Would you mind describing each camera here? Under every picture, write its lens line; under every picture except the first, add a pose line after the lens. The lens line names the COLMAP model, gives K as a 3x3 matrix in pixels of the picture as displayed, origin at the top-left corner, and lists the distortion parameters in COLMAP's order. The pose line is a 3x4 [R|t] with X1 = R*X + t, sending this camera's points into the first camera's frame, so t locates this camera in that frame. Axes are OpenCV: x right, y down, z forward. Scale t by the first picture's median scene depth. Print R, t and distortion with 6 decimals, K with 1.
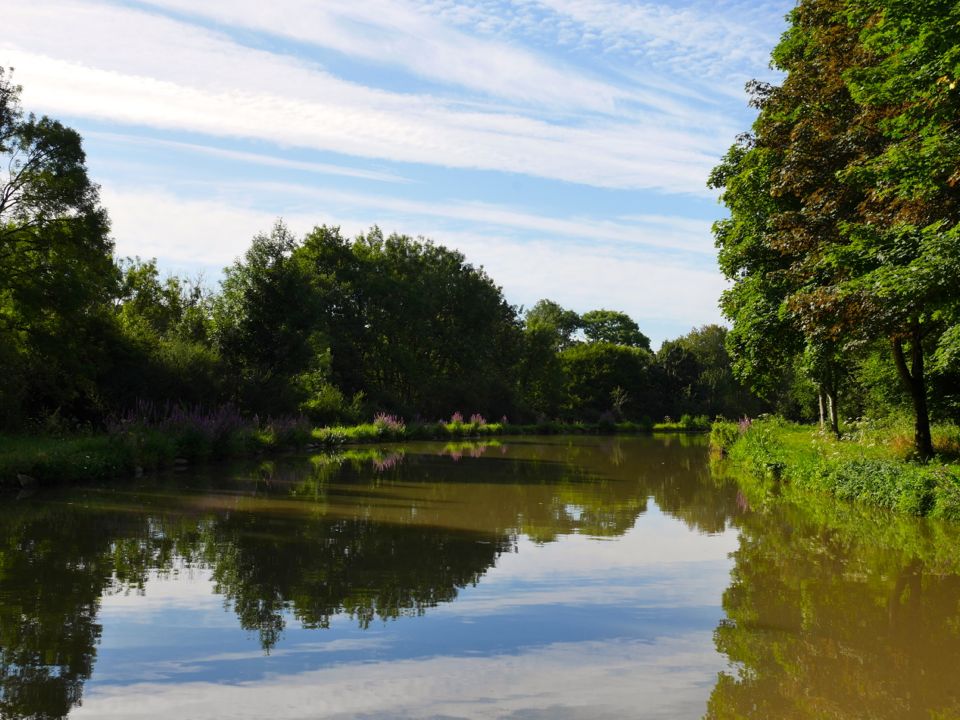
lens RADIAL K [[1243.9, 0, 479.9], [0, 1243.9, 360.2], [0, 0, 1]] dist [-0.011583, 0.000000]
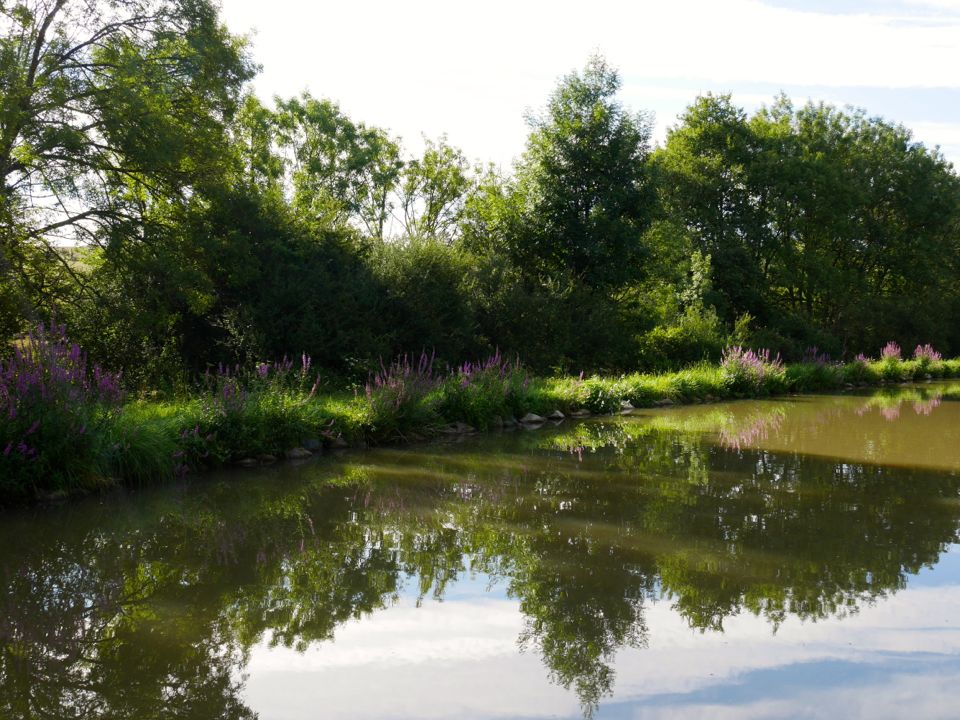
lens RADIAL K [[1243.9, 0, 481.3], [0, 1243.9, 359.9], [0, 0, 1]] dist [-0.011583, 0.000000]
pose [[0.937534, -0.008071, -0.347800, 0.004128], [0.026756, 0.998443, 0.048955, 0.010934], [0.346863, -0.055203, 0.936290, 0.258583]]
